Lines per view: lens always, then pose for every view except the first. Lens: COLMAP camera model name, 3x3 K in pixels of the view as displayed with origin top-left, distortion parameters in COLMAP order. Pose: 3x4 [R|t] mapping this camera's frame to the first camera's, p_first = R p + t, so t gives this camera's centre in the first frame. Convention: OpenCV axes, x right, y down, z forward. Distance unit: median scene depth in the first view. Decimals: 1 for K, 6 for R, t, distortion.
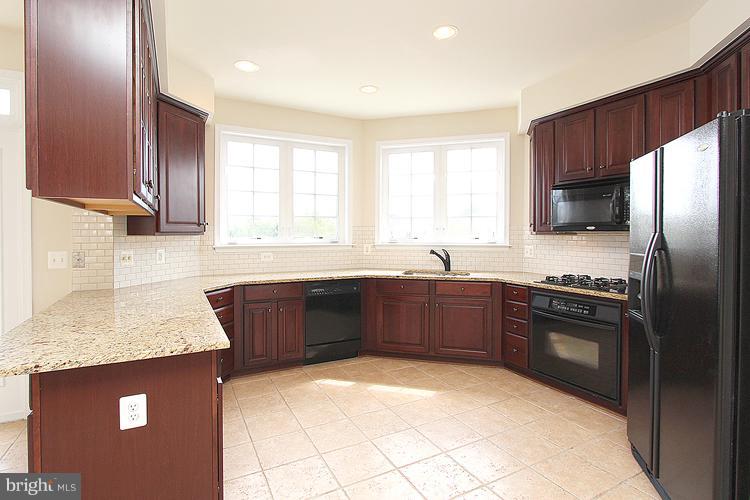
lens RADIAL K [[375.7, 0, 371.3], [0, 375.7, 230.8], [0, 0, 1]] dist [-0.002030, -0.000064]
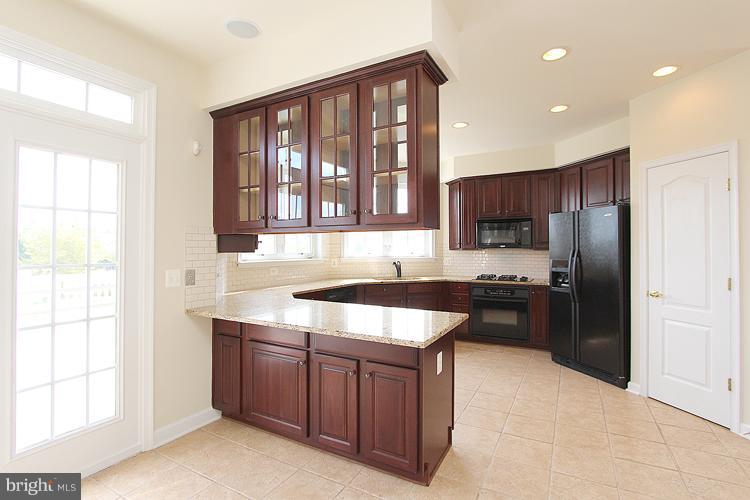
lens RADIAL K [[353.8, 0, 371.4], [0, 353.8, 241.9], [0, 0, 1]] dist [-0.003371, -0.000380]
pose [[0.840845, 0.009394, 0.541194, -0.683853], [-0.001604, 0.999888, -0.014864, -0.002804], [-0.541273, 0.011630, 0.840766, -0.038893]]
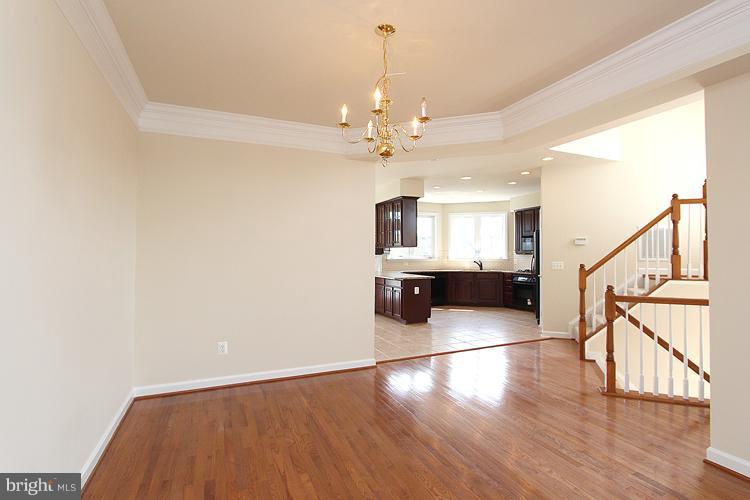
lens RADIAL K [[364.2, 0, 369.5], [0, 364.2, 245.6], [0, 0, 1]] dist [-0.018296, 0.000425]
pose [[0.996152, 0.000797, -0.087644, -0.349429], [-0.002363, 0.999839, -0.017759, -0.004751], [0.087616, 0.017898, 0.995994, -1.576653]]
